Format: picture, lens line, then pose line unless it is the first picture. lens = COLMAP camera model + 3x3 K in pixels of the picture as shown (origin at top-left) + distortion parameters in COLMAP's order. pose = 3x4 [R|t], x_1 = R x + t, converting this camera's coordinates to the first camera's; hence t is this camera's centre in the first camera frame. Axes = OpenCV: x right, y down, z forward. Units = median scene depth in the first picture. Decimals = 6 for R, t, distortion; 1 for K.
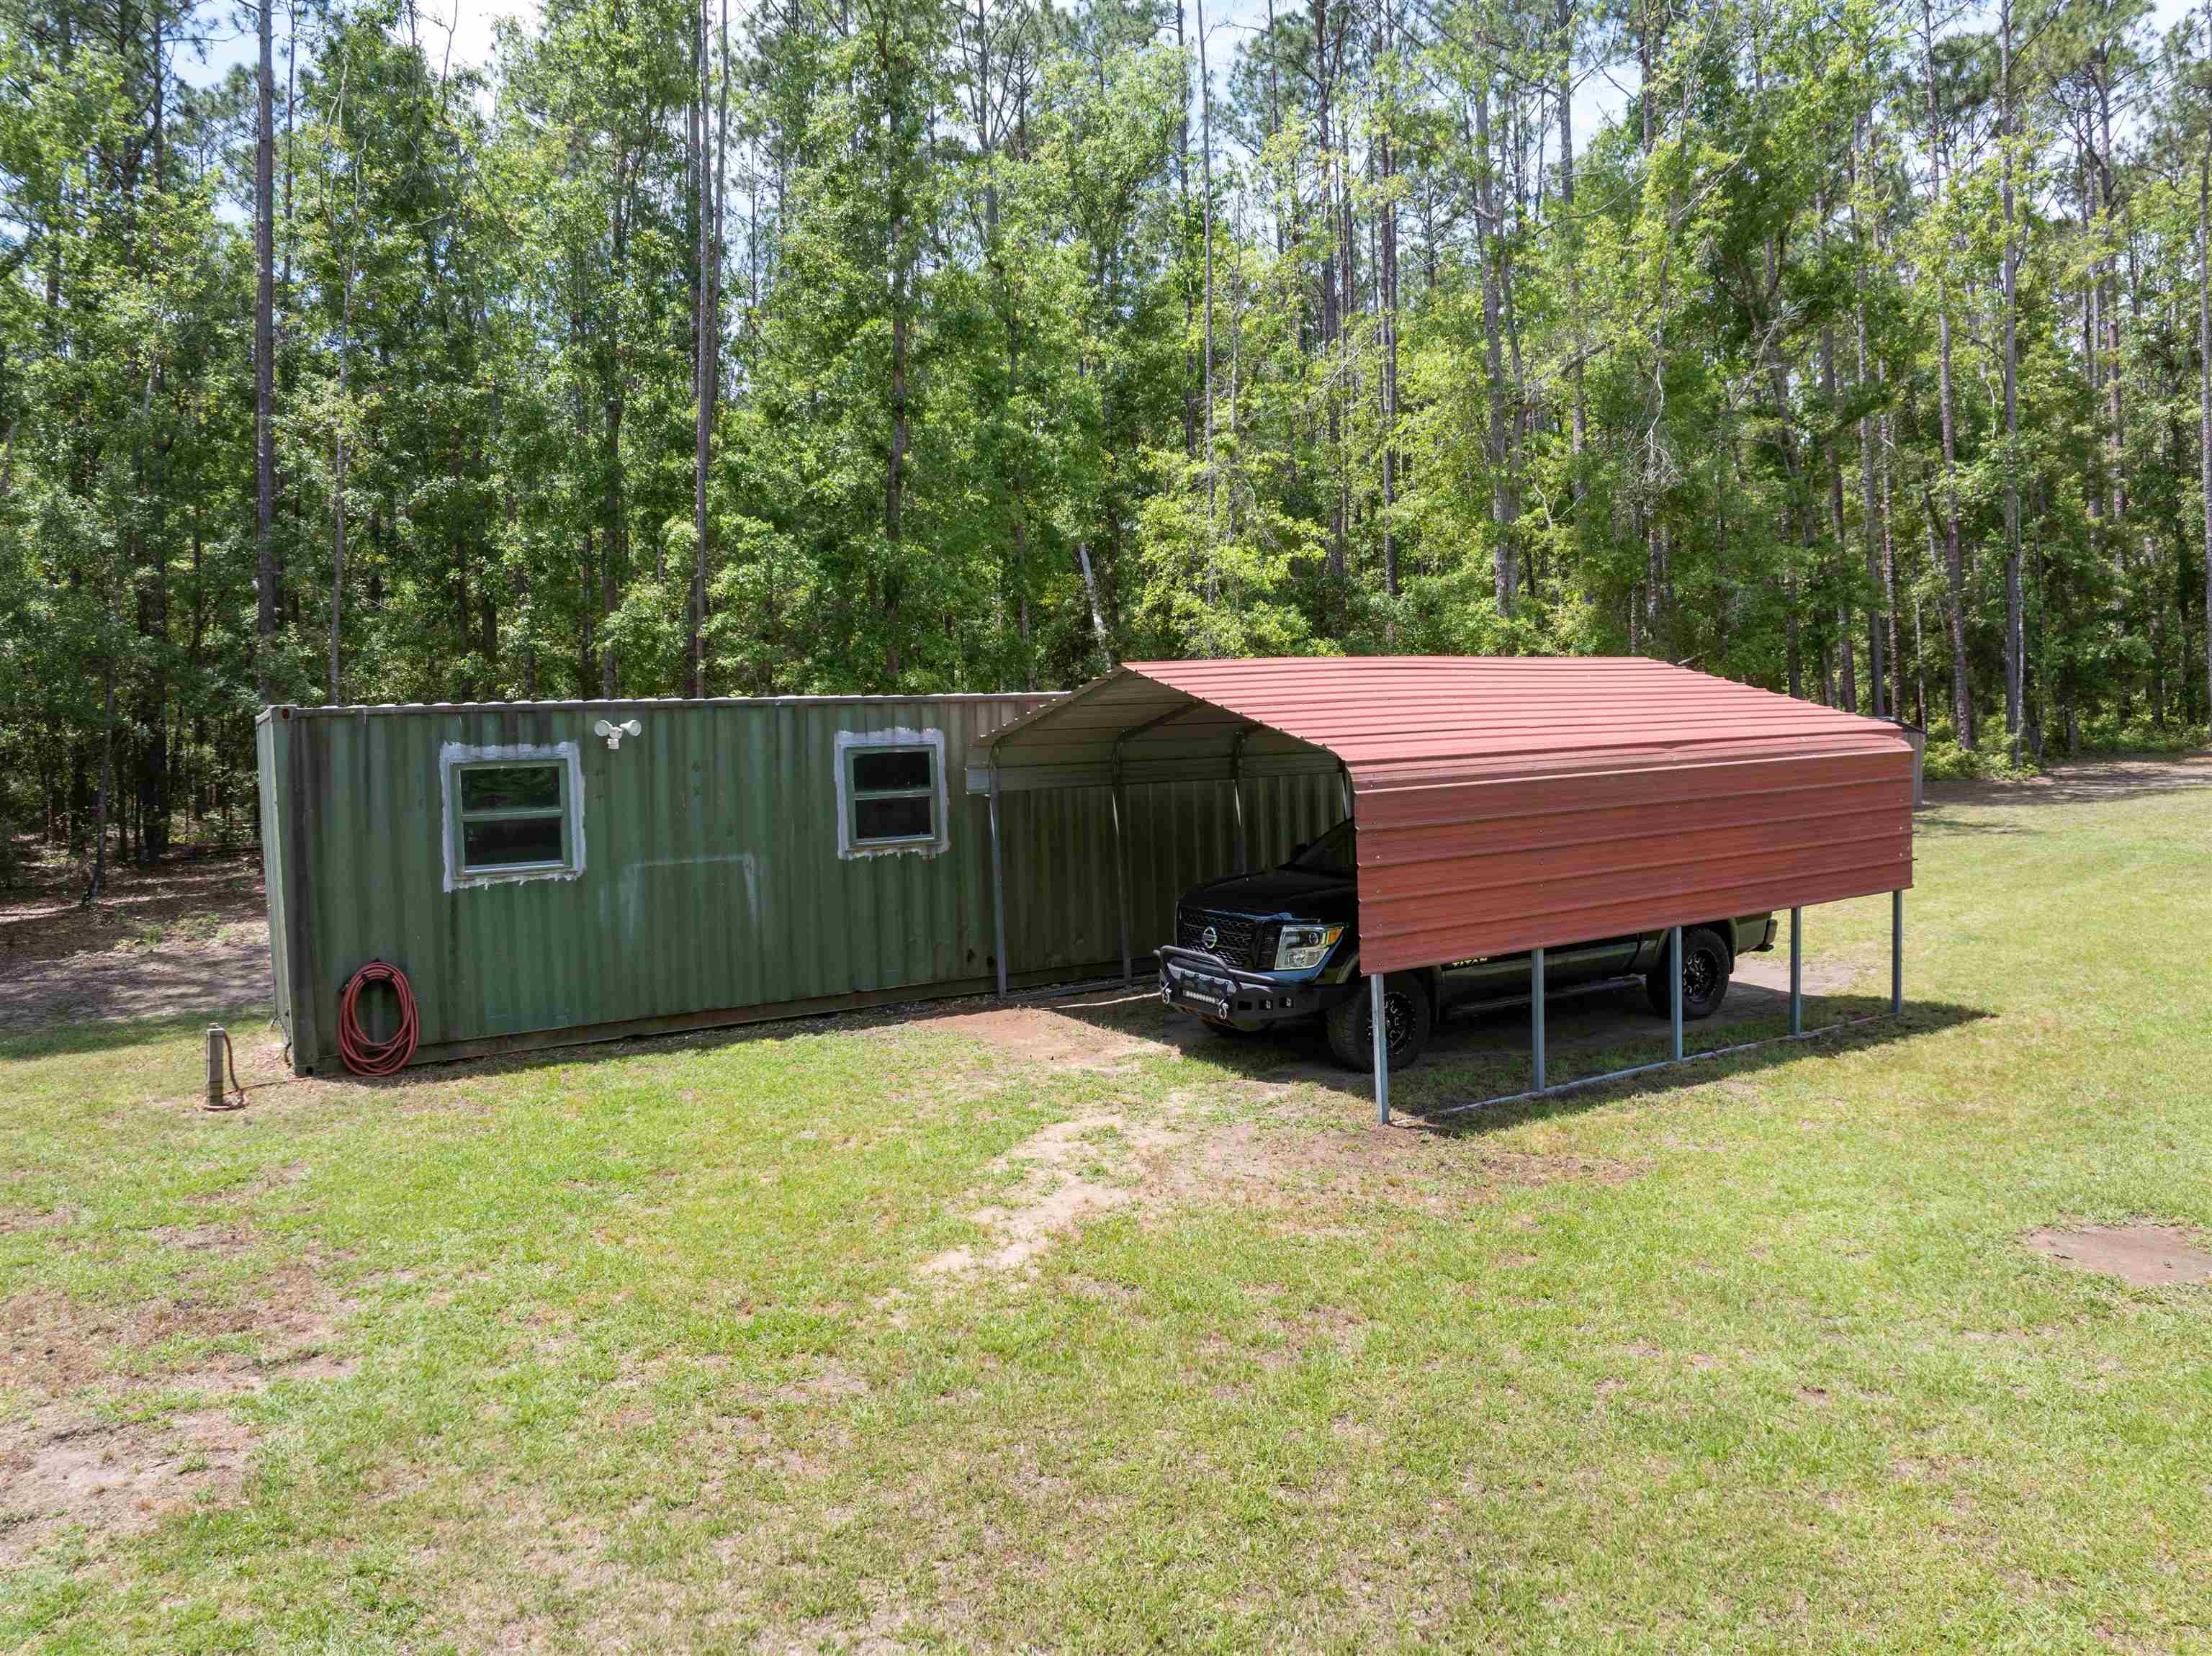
lens RADIAL K [[1555.7, 0, 1106.0], [0, 1555.7, 828.0], [0, 0, 1]] dist [-0.065294, 0.038480]
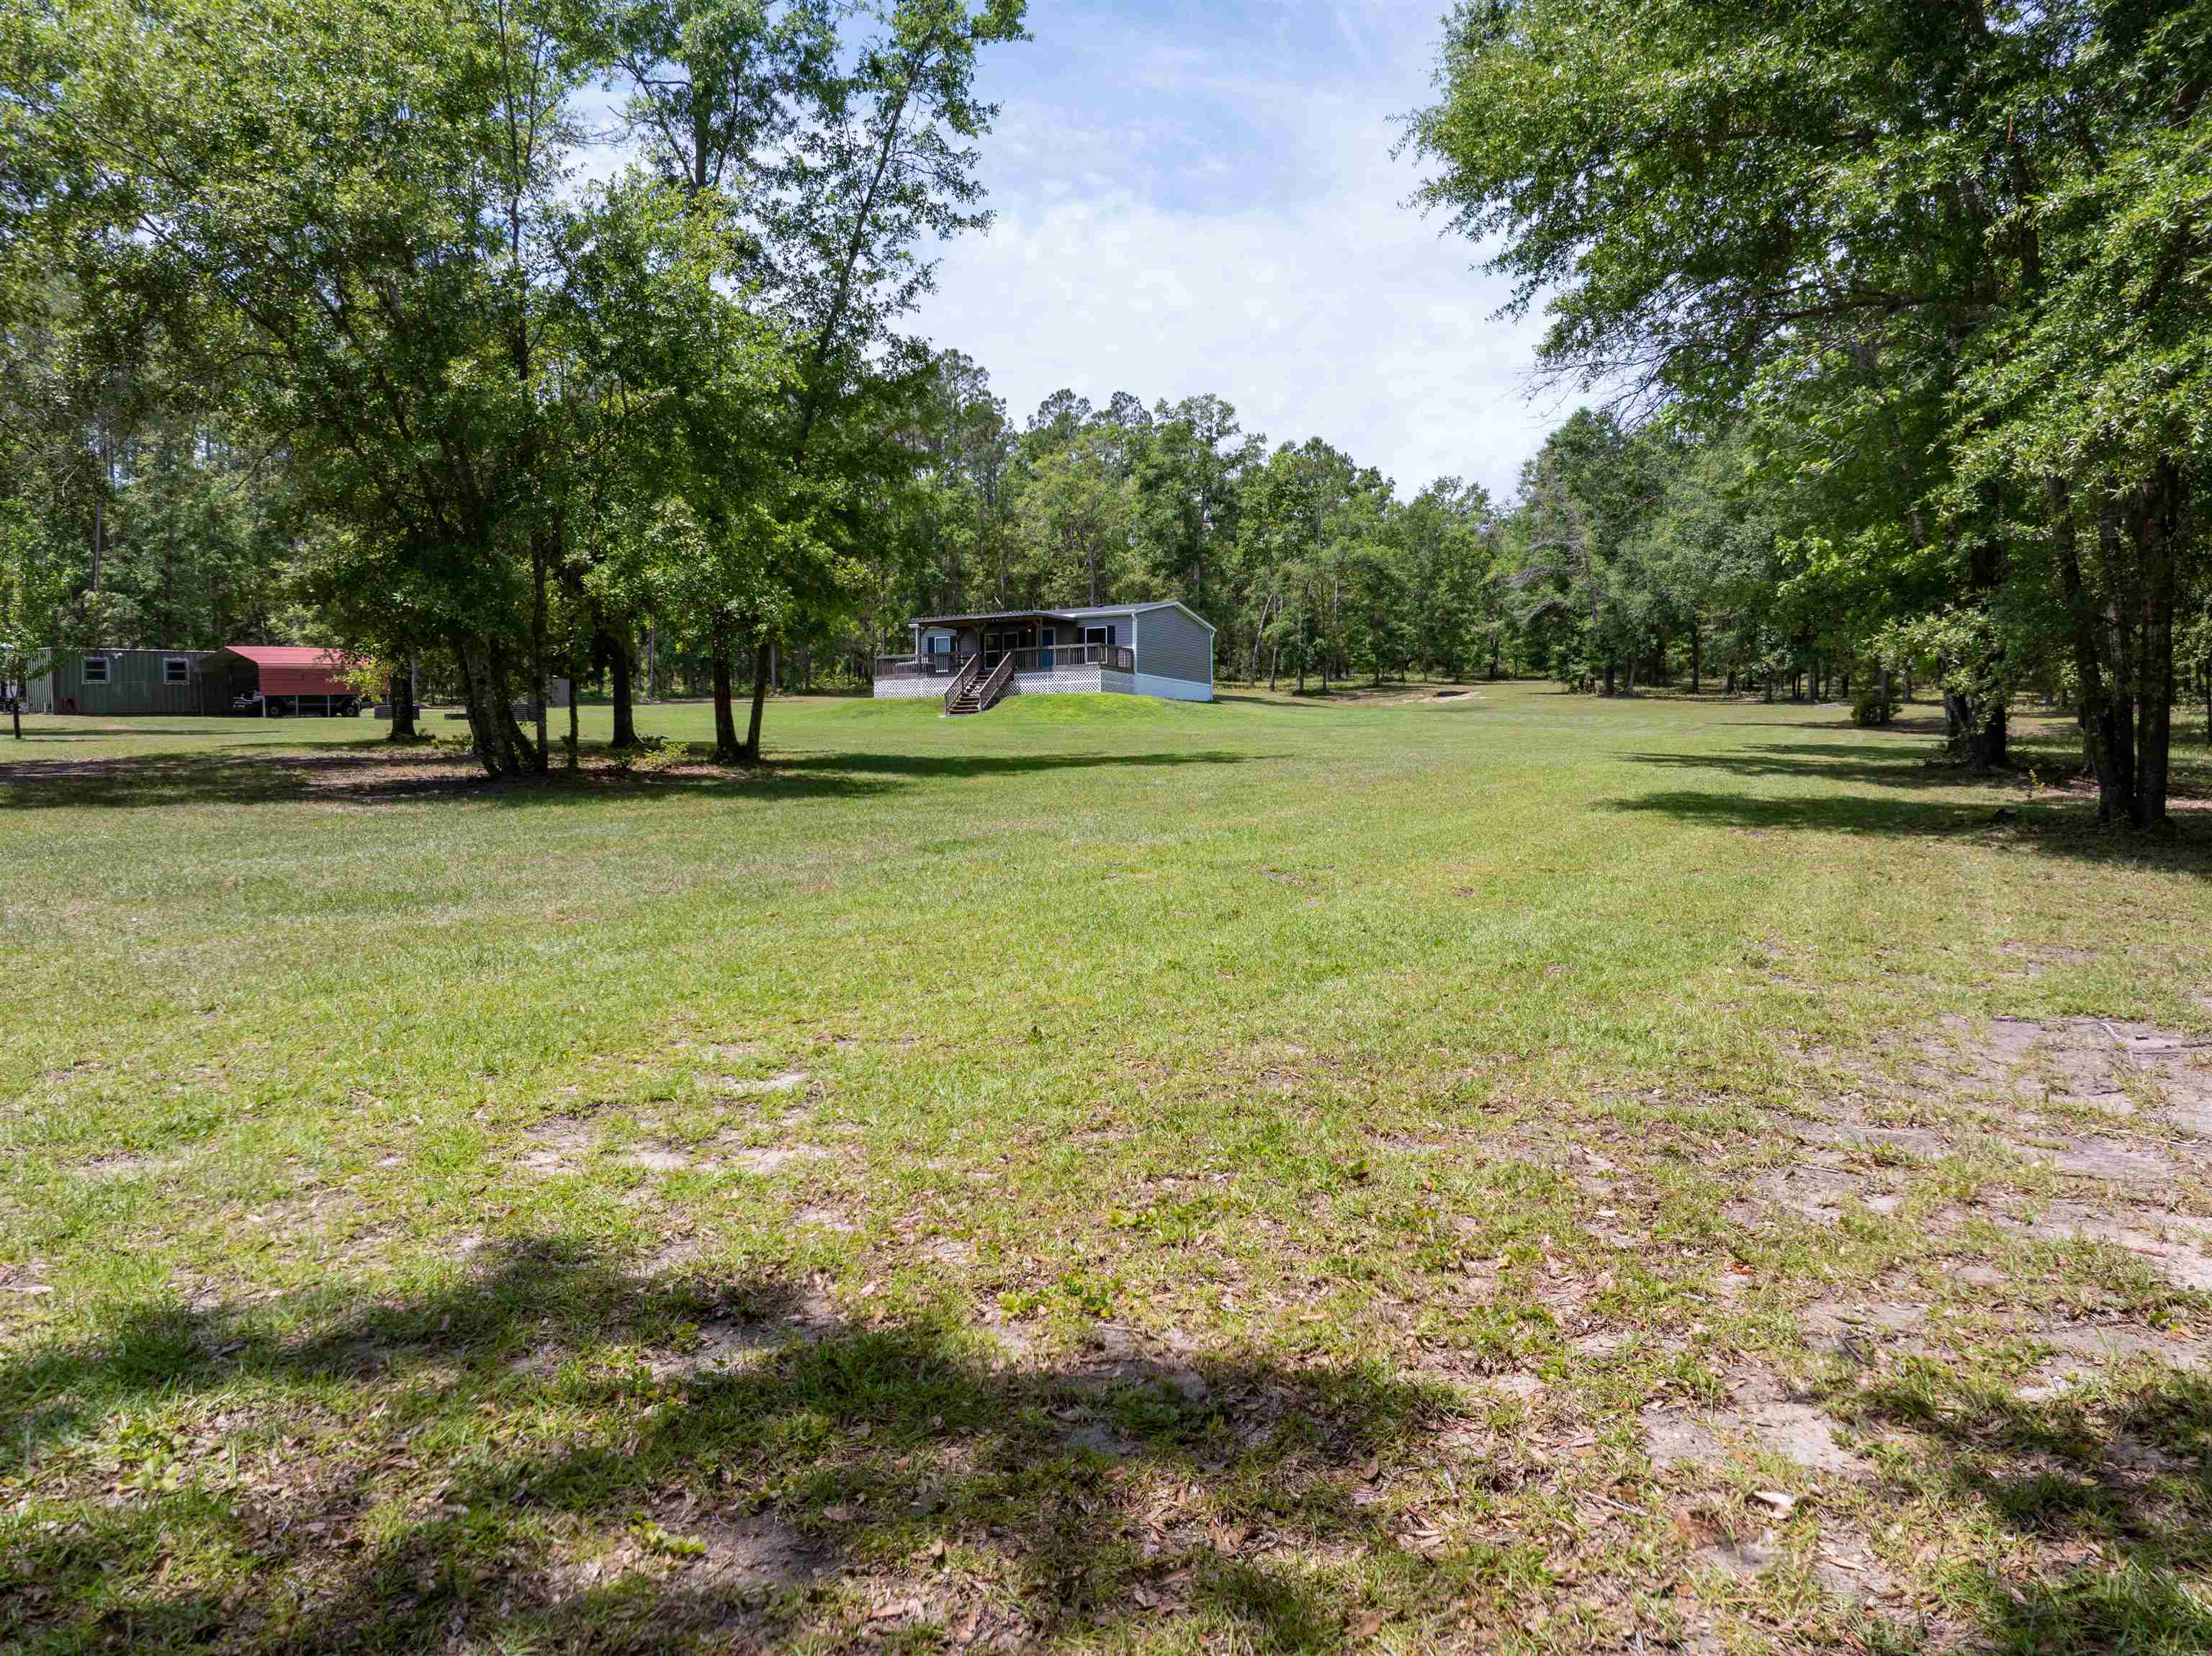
lens RADIAL K [[1536.2, 0, 1106.0], [0, 1536.2, 828.0], [0, 0, 1]] dist [-0.043841, 0.007306]
pose [[0.901933, -0.003396, 0.431863, 0.426840], [-0.001644, 0.999935, 0.011296, 0.399190], [-0.431873, -0.010898, 0.901869, -4.392411]]
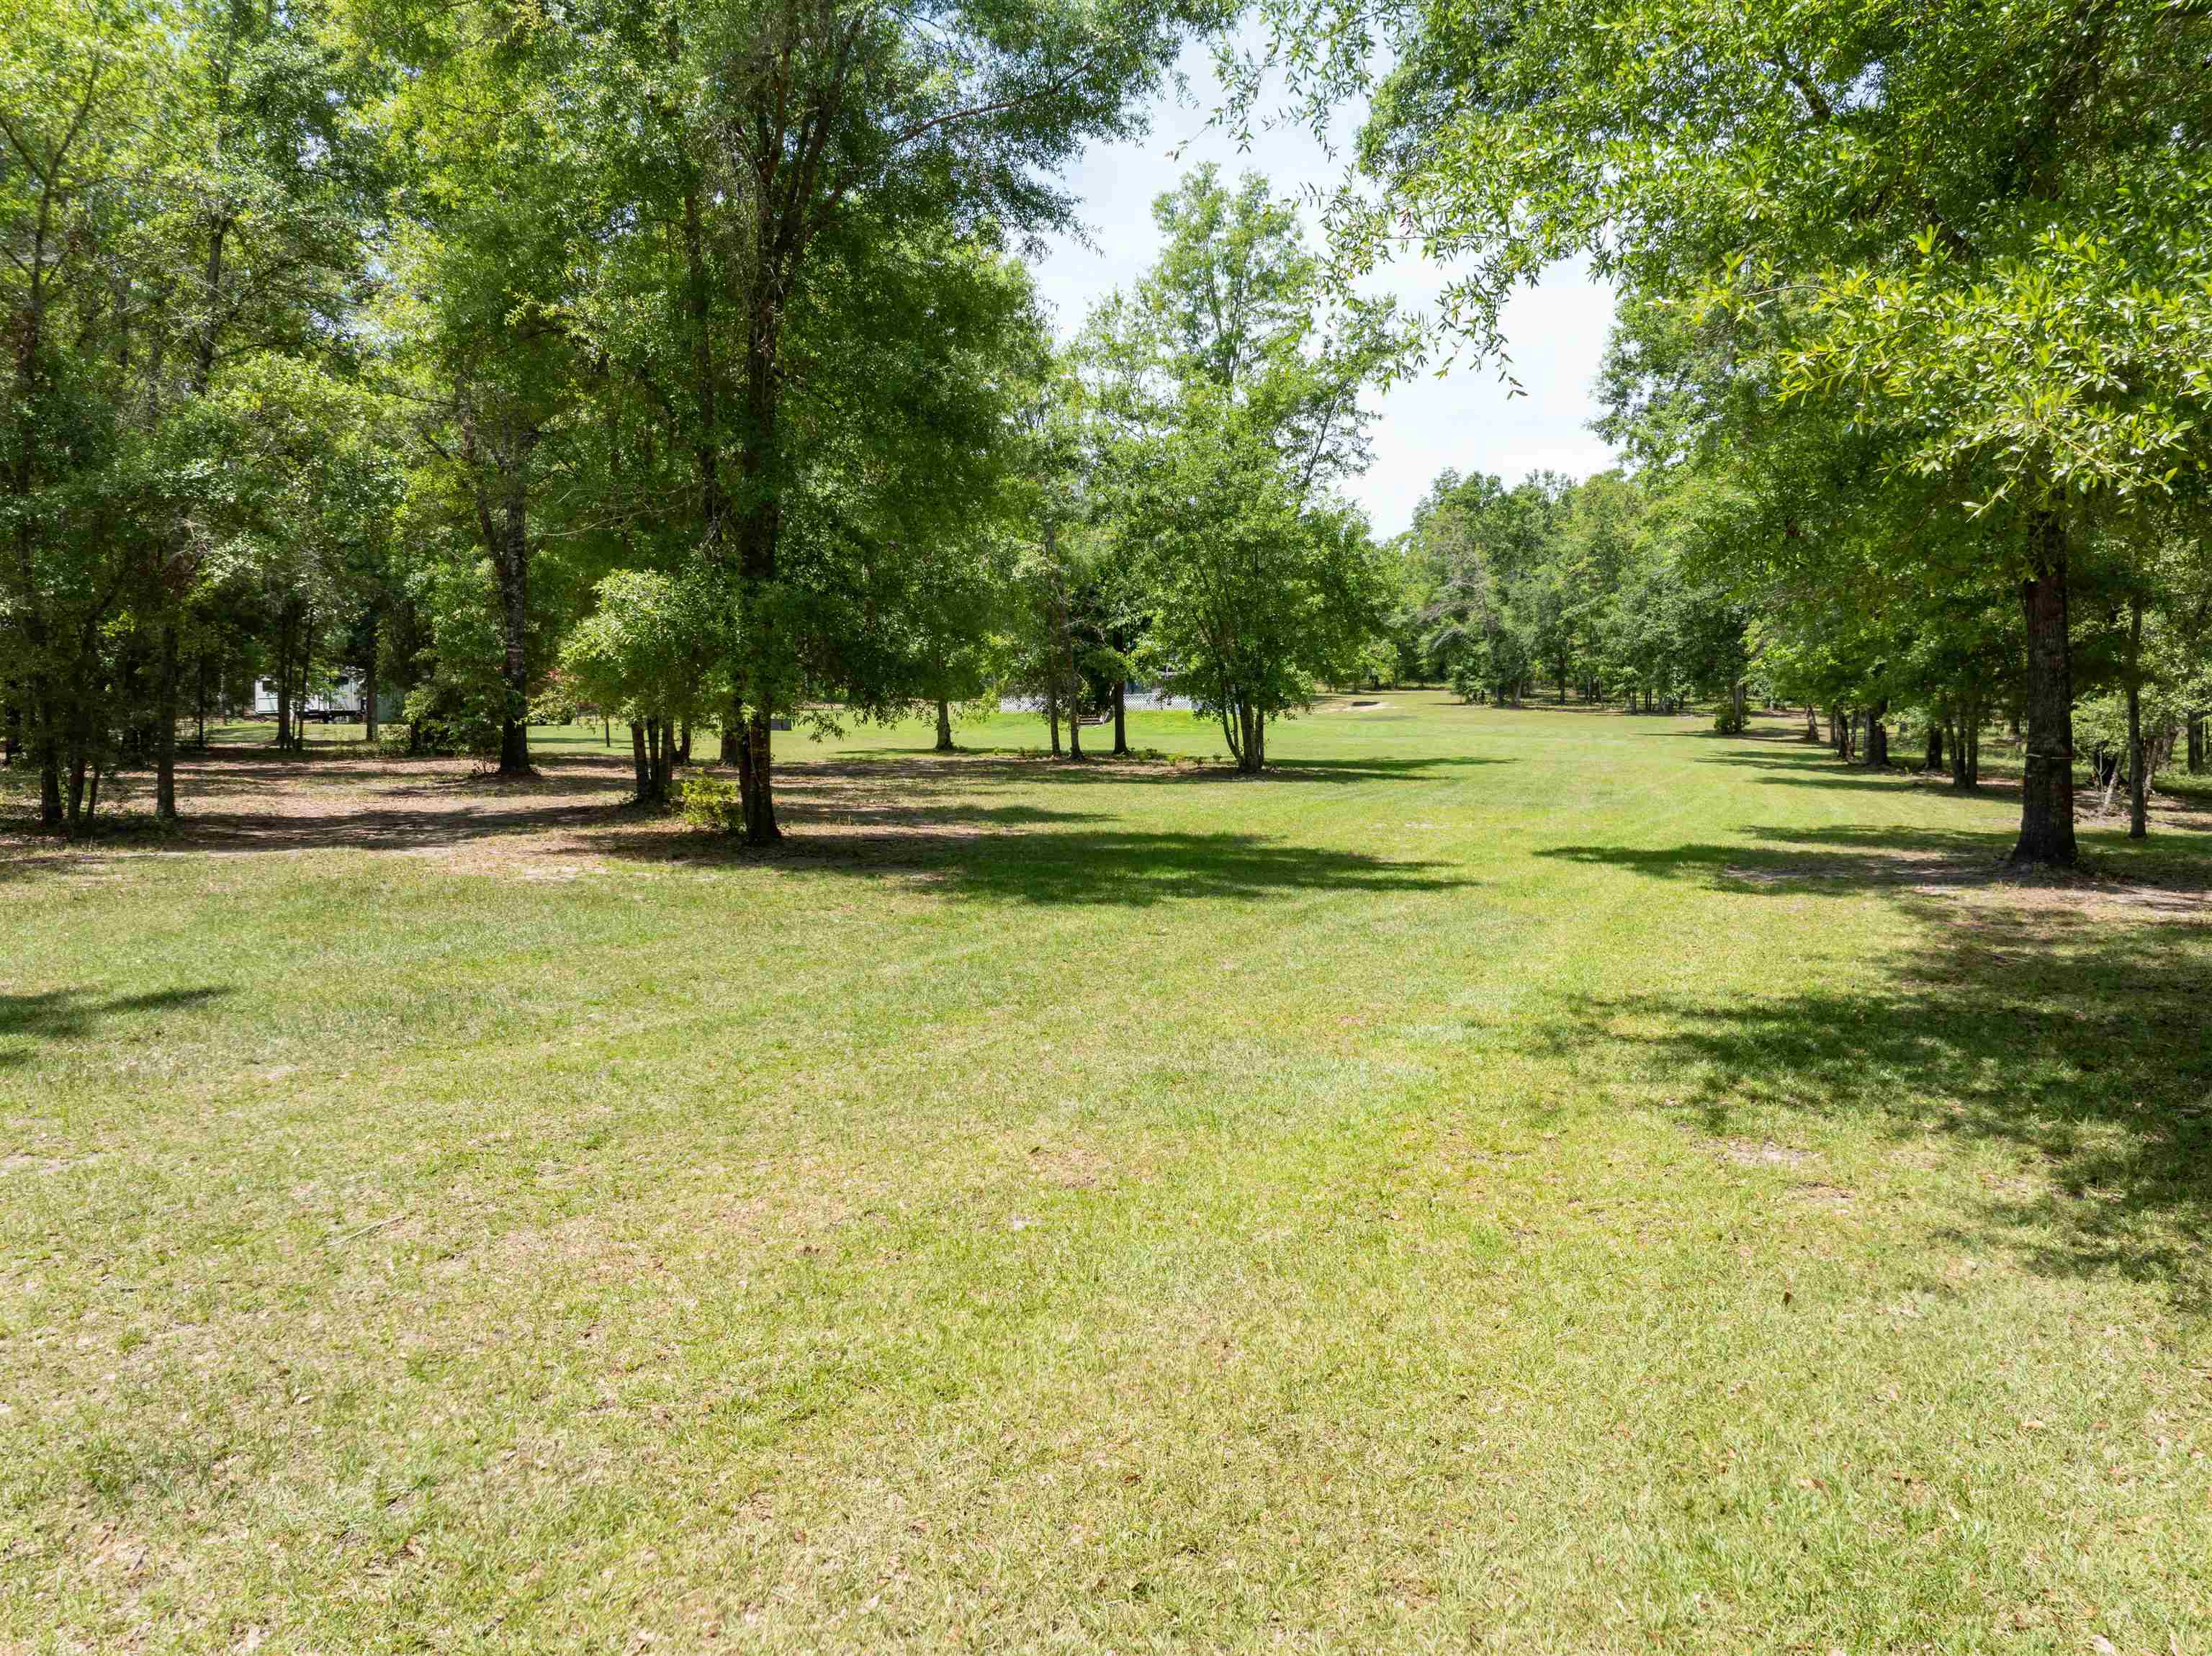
lens RADIAL K [[1555.7, 0, 1106.0], [0, 1555.7, 828.0], [0, 0, 1]] dist [-0.065294, 0.038480]
pose [[0.833713, -0.009848, 0.552110, -1.267683], [0.003400, 0.999914, 0.012701, 0.439676], [-0.552187, -0.008712, 0.833675, -5.206652]]
